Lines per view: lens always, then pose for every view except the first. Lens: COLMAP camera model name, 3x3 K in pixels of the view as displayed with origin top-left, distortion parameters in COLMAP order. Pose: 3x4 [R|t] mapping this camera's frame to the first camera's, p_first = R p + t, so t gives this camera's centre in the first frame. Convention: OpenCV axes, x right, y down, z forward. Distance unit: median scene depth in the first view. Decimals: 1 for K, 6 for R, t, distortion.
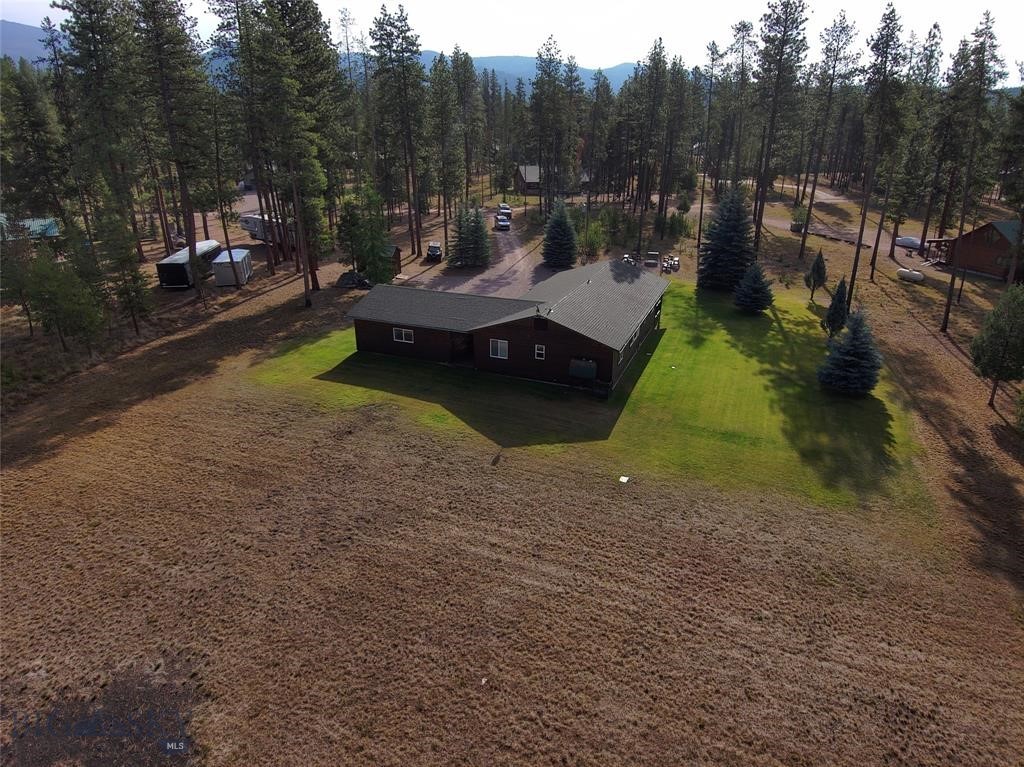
lens RADIAL K [[612.7, 0, 520.6], [0, 612.7, 382.1], [0, 0, 1]] dist [0.038372, -0.054283]
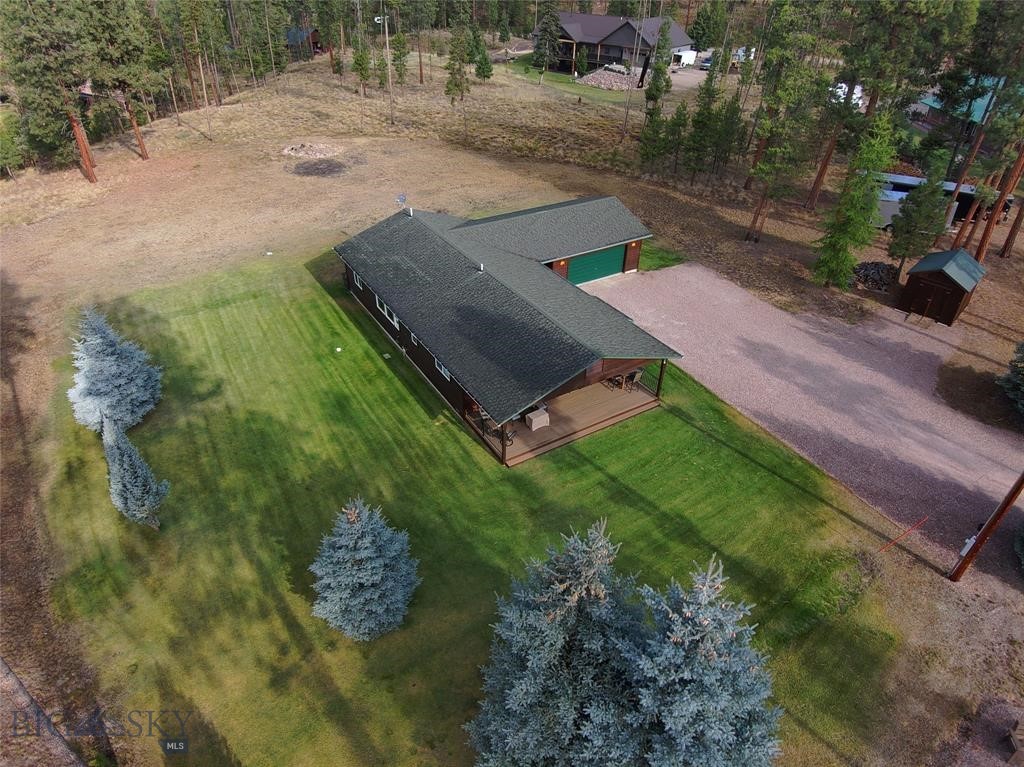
lens RADIAL K [[608.1, 0, 512.0], [0, 608.1, 383.5], [0, 0, 1]] dist [0.075230, -0.104487]
pose [[-0.610240, 0.435660, -0.661670, 0.709368], [-0.319734, 0.628729, 0.708852, -0.690678], [0.724829, 0.644128, -0.244380, 1.507155]]
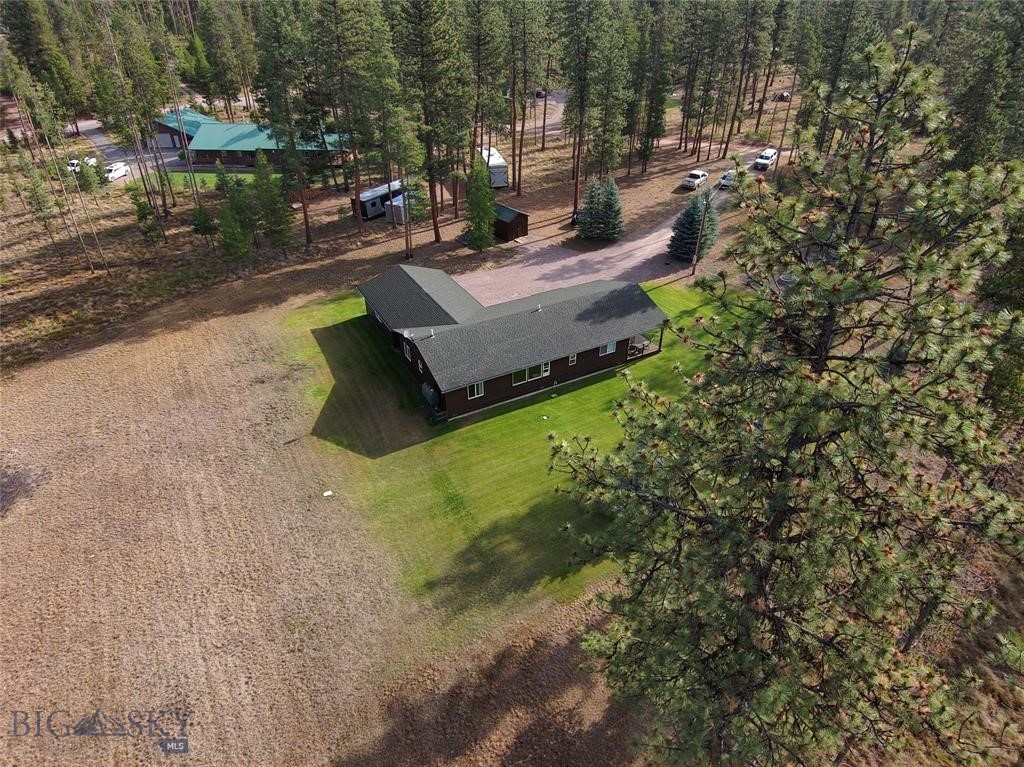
lens RADIAL K [[608.1, 0, 512.0], [0, 608.1, 383.5], [0, 0, 1]] dist [0.075230, -0.104487]
pose [[0.757561, 0.347315, -0.552696, 0.814704], [-0.230909, 0.934541, 0.270767, -0.372197], [0.610559, -0.077500, 0.788170, 0.170261]]
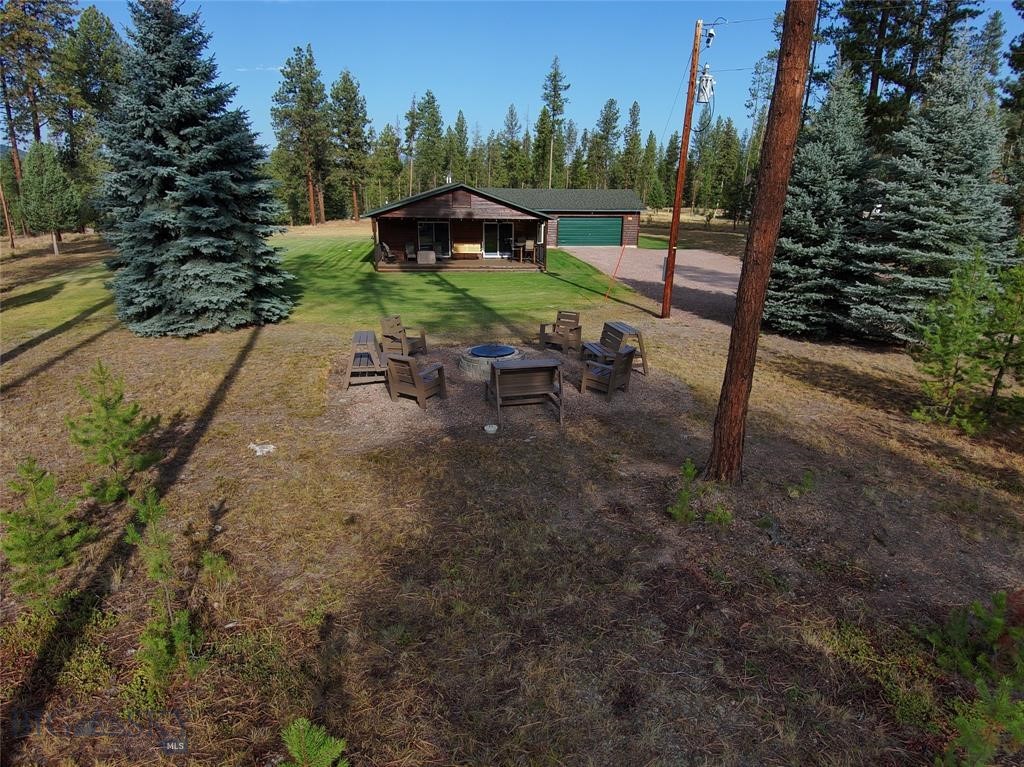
lens RADIAL K [[610.0, 0, 512.0], [0, 610.0, 383.5], [0, 0, 1]] dist [0.093750, -0.133470]
pose [[-0.883478, 0.120334, -0.452755, 0.539400], [-0.193078, 0.787019, 0.585937, -0.555443], [0.426834, 0.605079, -0.672080, 2.099259]]
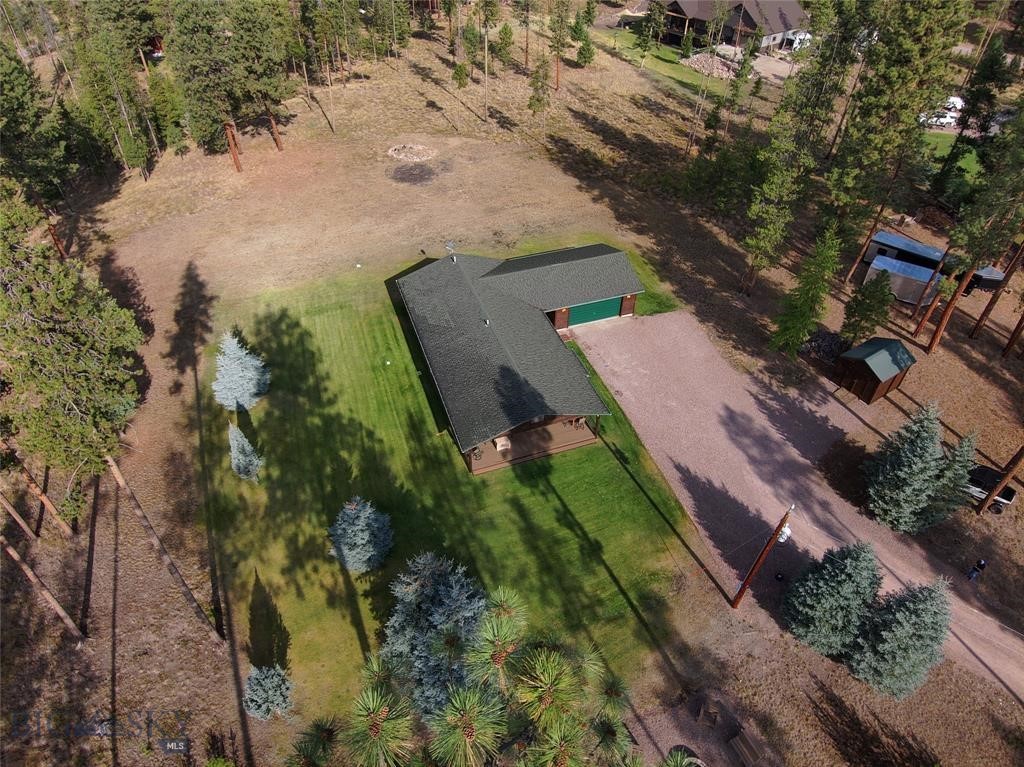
lens RADIAL K [[608.1, 0, 512.0], [0, 608.1, 383.5], [0, 0, 1]] dist [0.075230, -0.104487]
pose [[-0.764881, 0.417813, -0.490295, 0.690929], [-0.256789, 0.500271, 0.826915, -1.074326], [0.590776, 0.758394, -0.275358, 1.597750]]
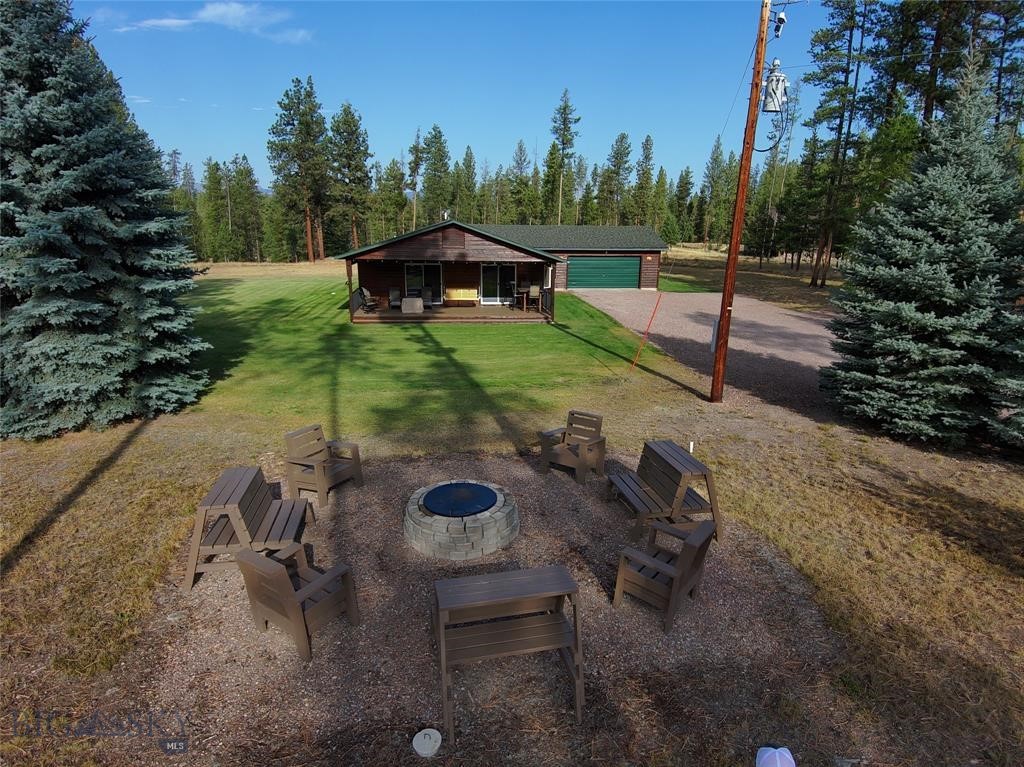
lens RADIAL K [[608.1, 0, 512.0], [0, 608.1, 383.5], [0, 0, 1]] dist [0.075230, -0.104487]
pose [[-0.891014, 0.093291, -0.444286, 0.462574], [-0.188414, 0.814397, 0.548870, -0.513169], [0.413030, 0.572760, -0.708062, 1.981920]]
